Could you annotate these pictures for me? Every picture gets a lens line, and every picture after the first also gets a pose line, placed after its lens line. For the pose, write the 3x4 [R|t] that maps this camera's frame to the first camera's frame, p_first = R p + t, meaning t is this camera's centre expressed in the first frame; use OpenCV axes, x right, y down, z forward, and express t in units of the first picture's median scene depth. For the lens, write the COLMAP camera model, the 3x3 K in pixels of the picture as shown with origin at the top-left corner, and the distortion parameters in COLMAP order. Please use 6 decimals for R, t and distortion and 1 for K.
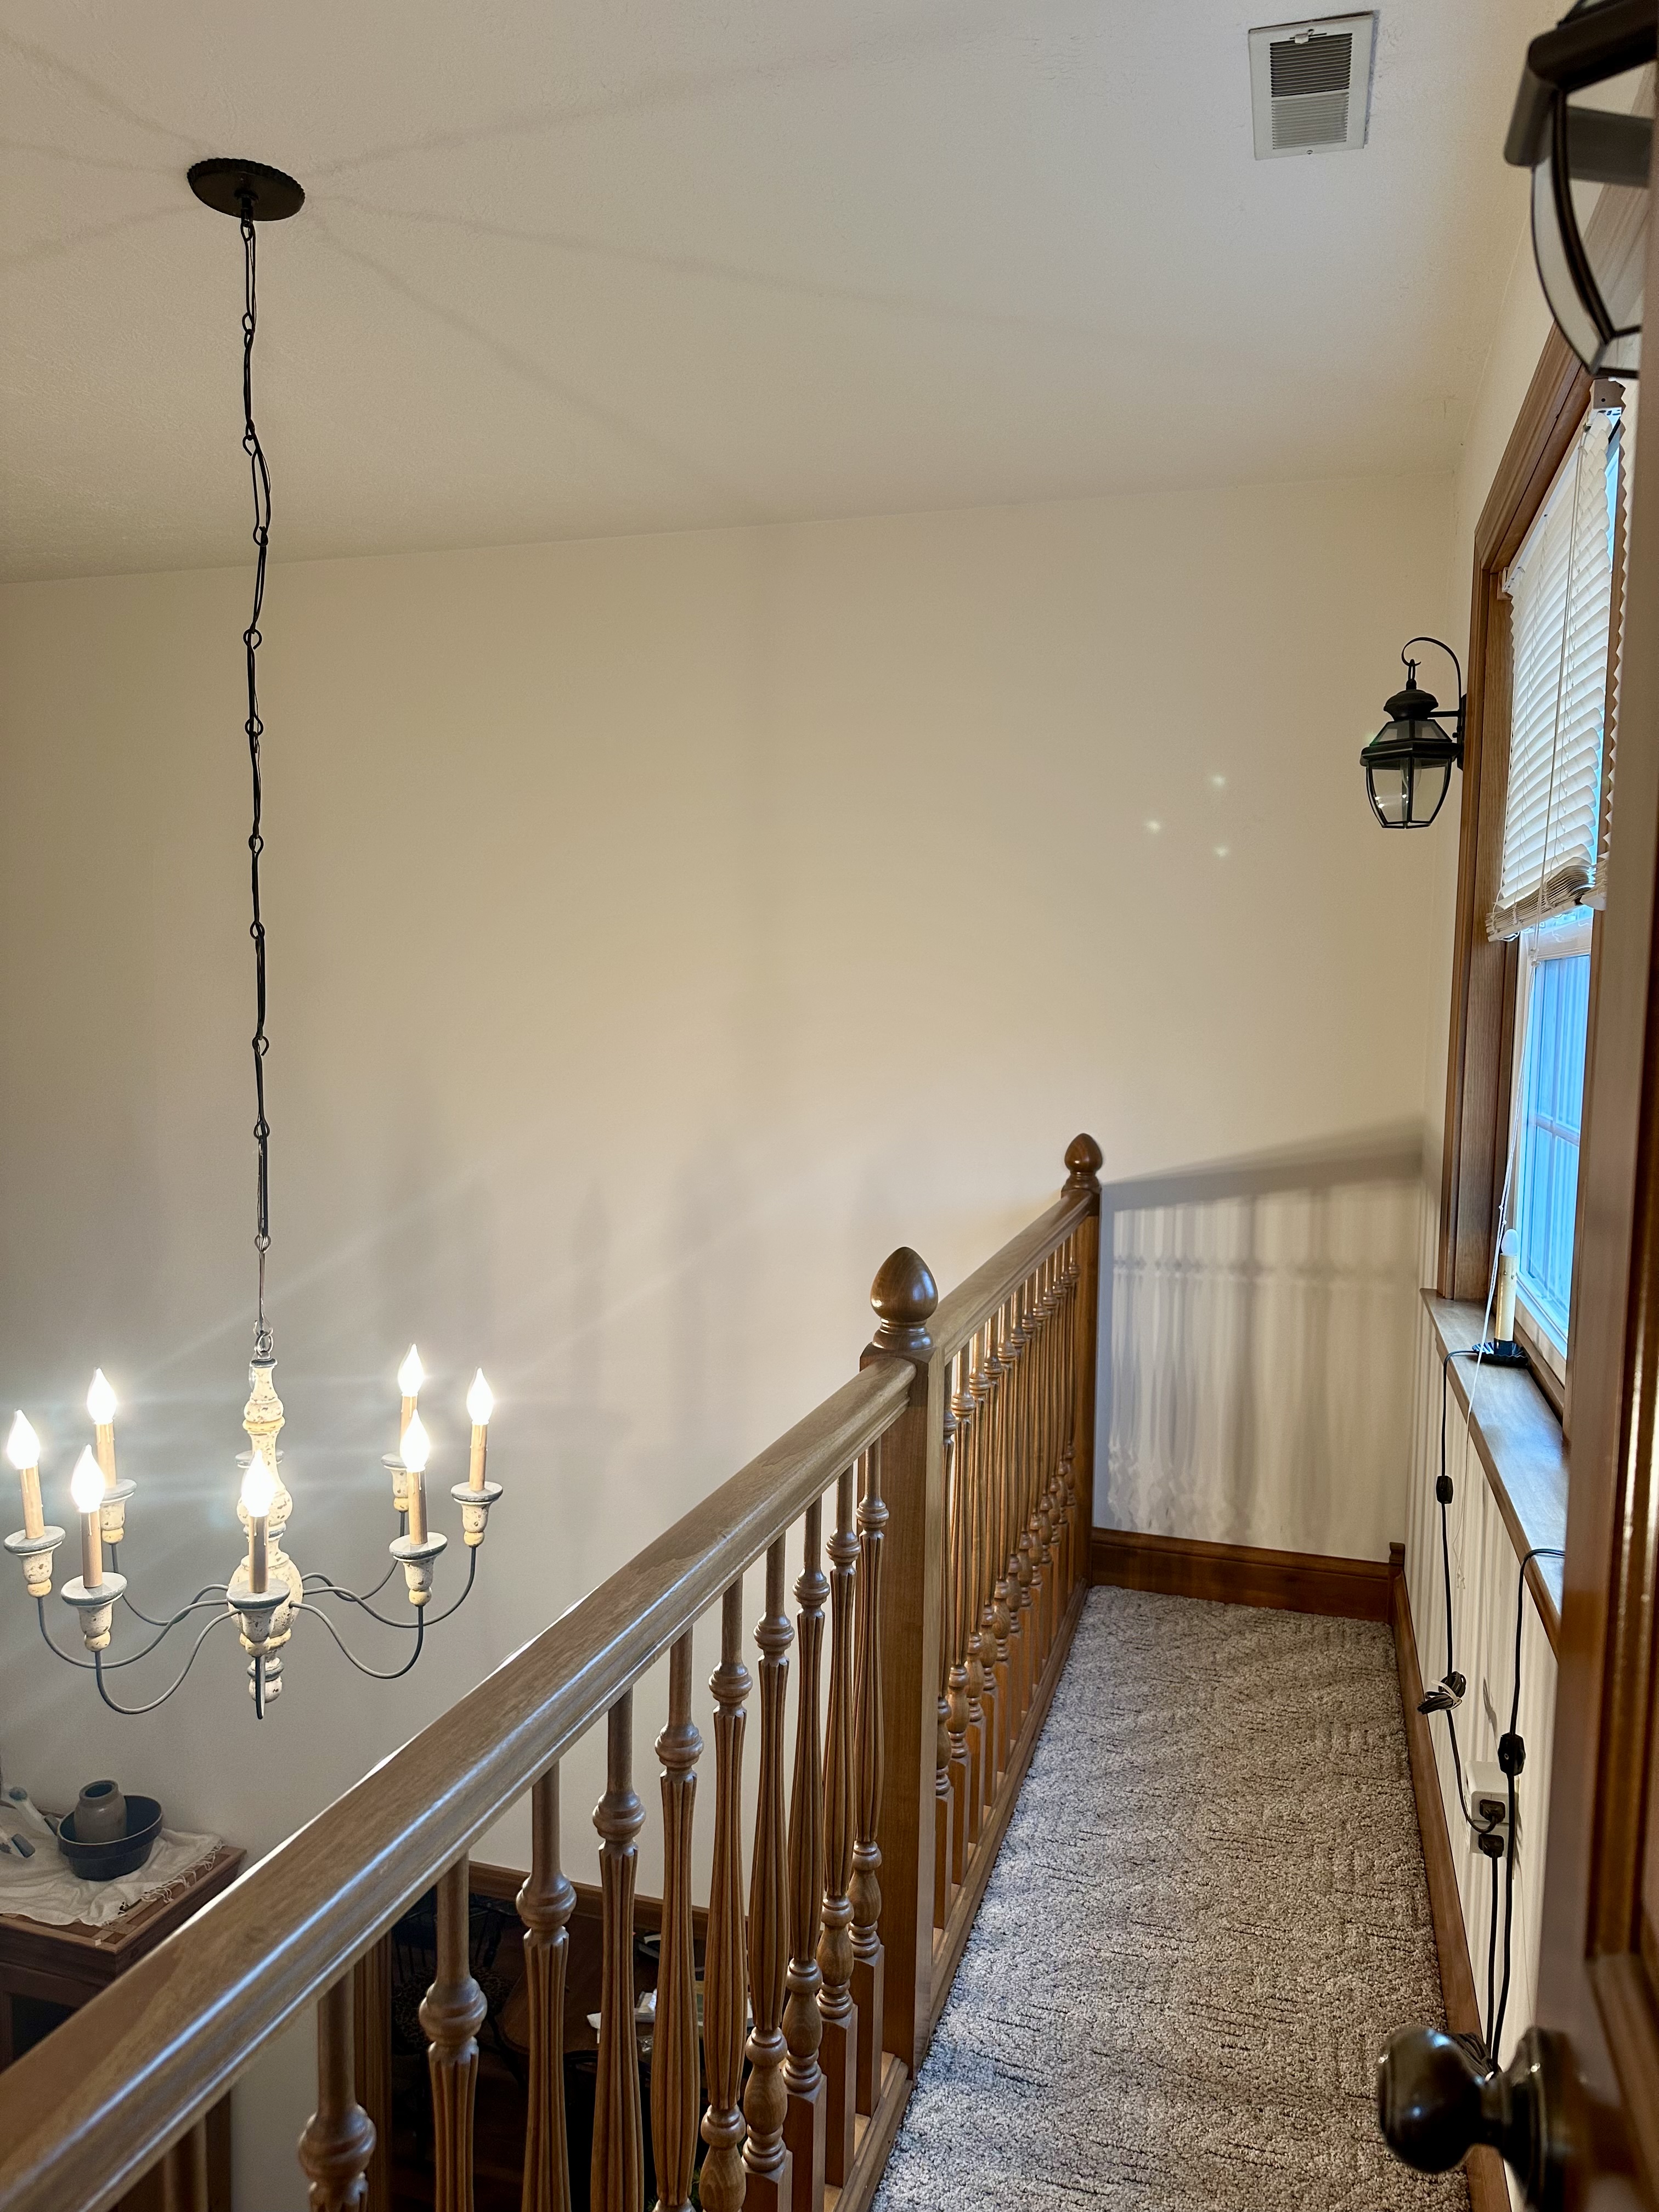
lens RADIAL K [[1528.5, 0, 829.5], [0, 1528.5, 1108.0], [0, 0, 1]] dist [0.001851, 0.000294]
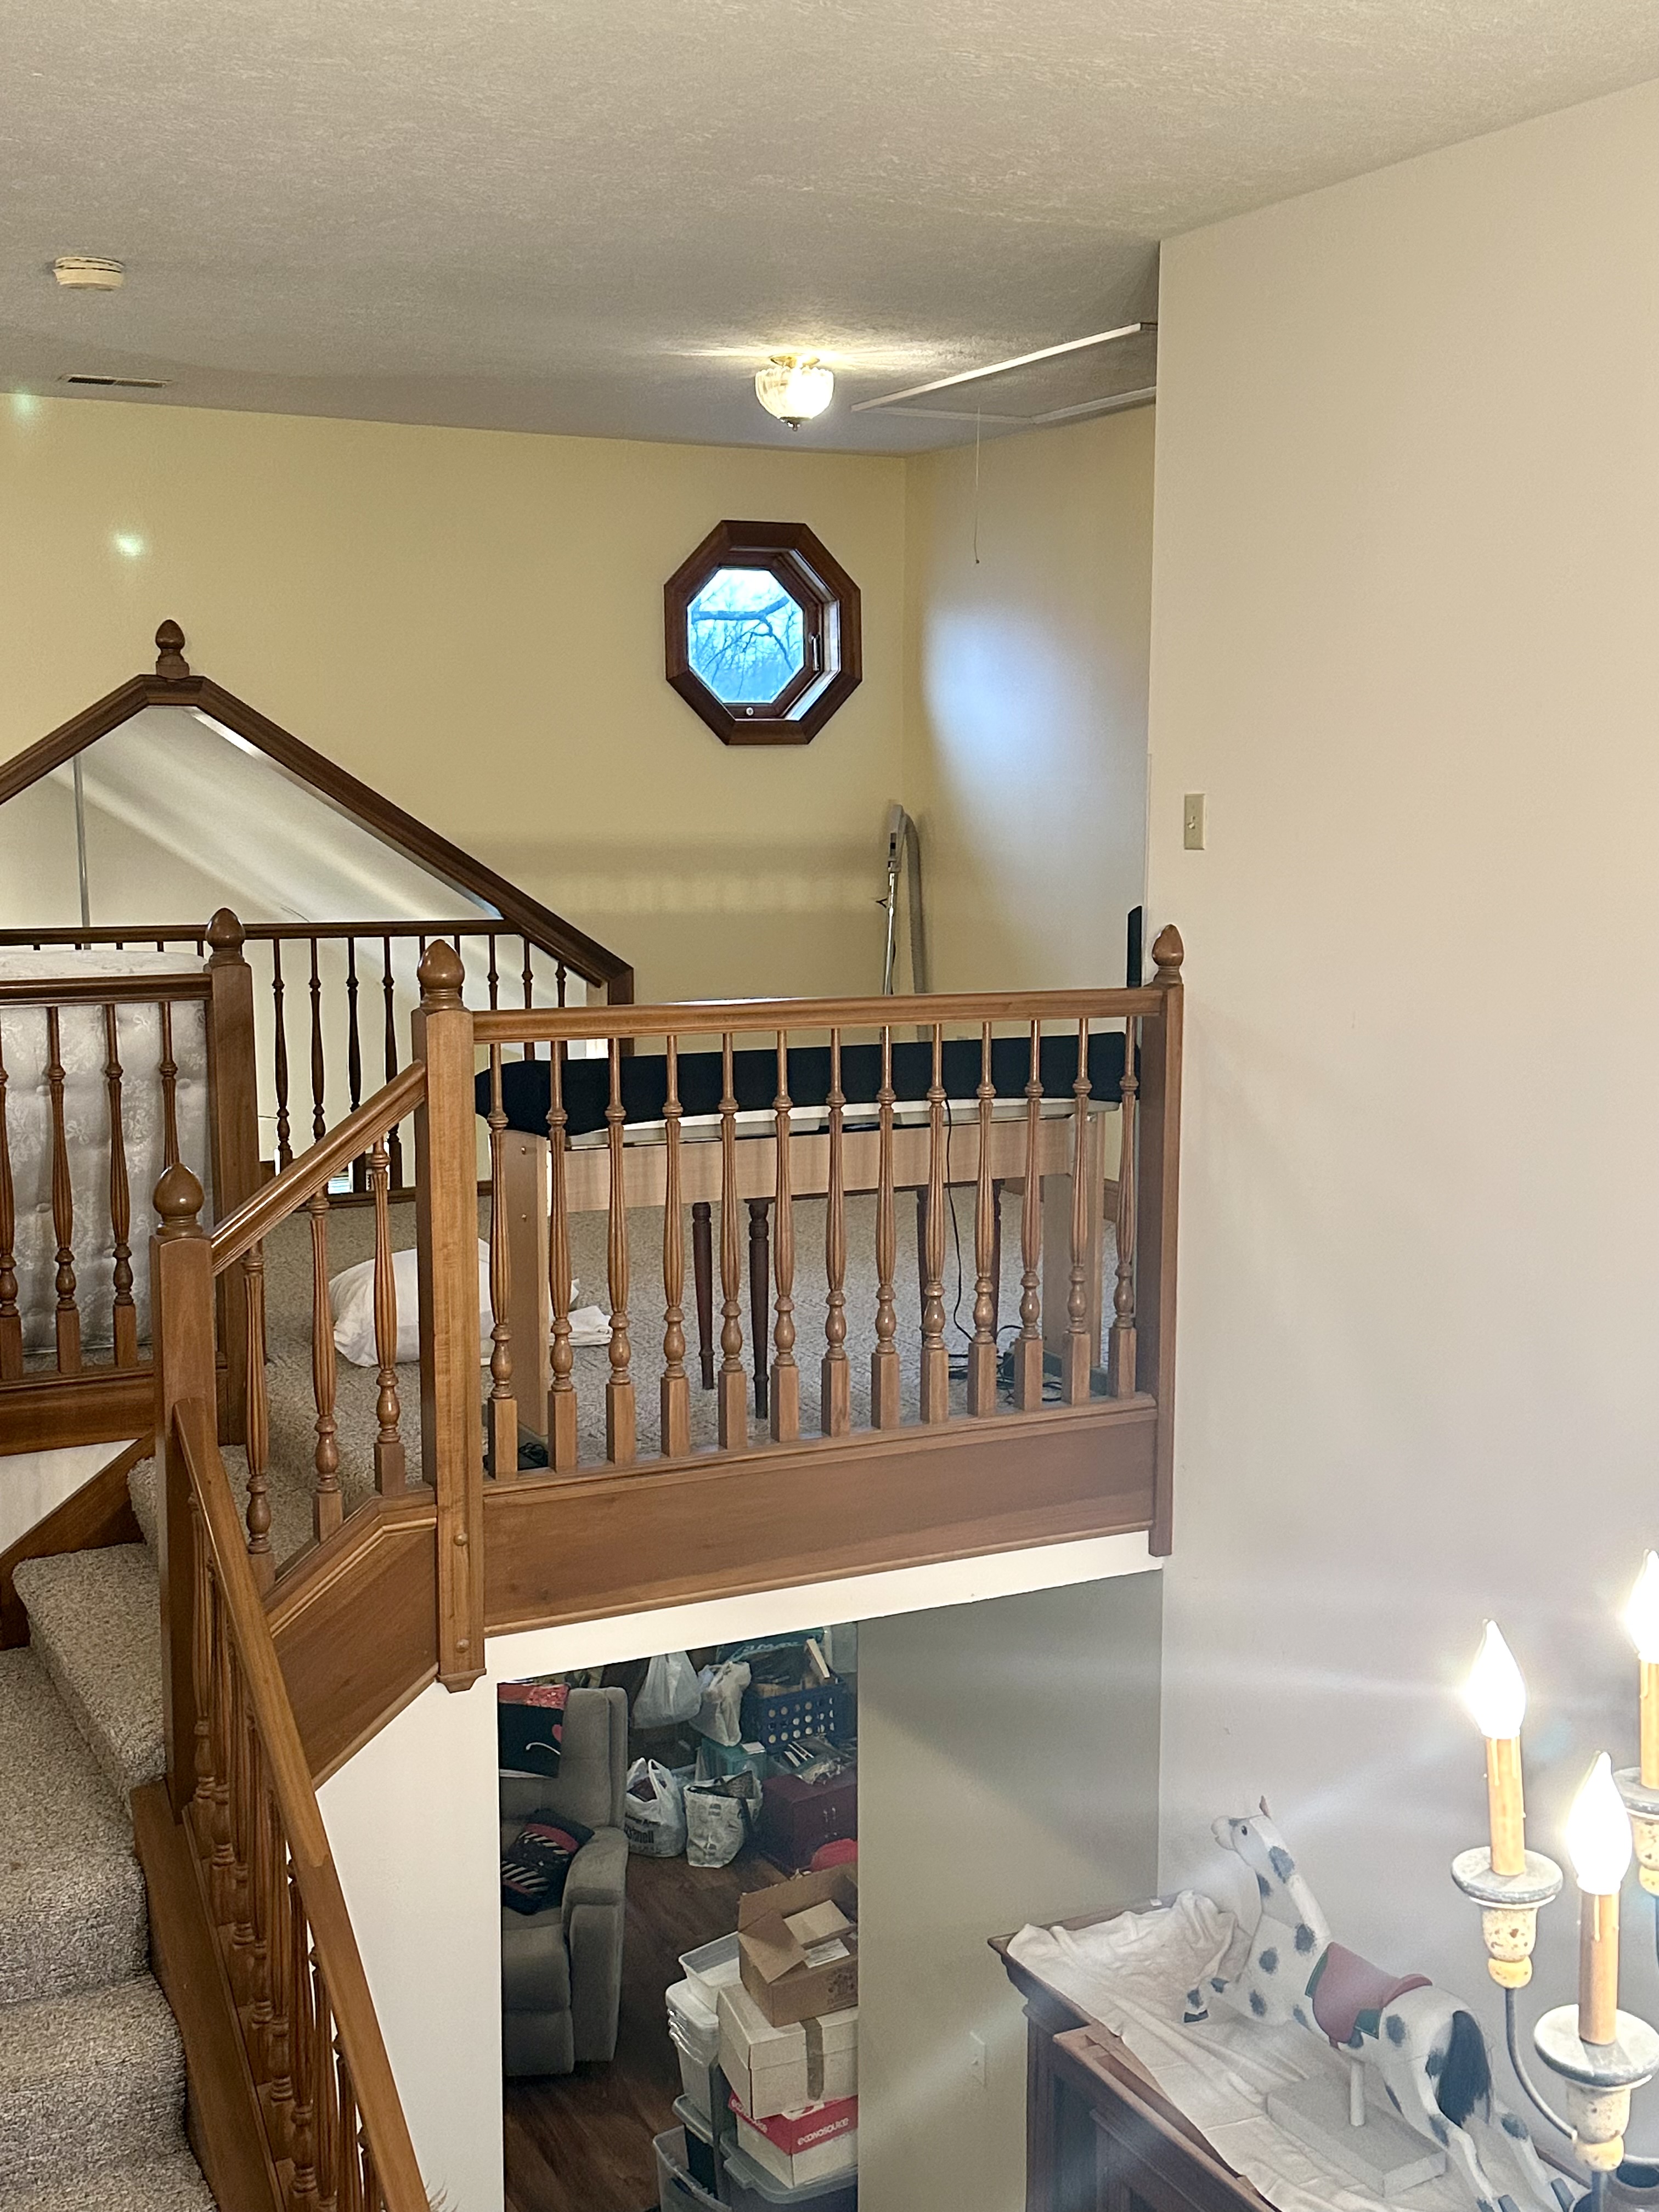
lens RADIAL K [[2473.5, 0, 830.4], [0, 2473.5, 1102.9], [0, 0, 1]] dist [-0.002243, 0.000000]
pose [[0.697430, 0.076669, -0.712540, -0.109257], [-0.042447, 0.996935, 0.065722, -0.020296], [0.715395, -0.015592, 0.698547, 0.268203]]
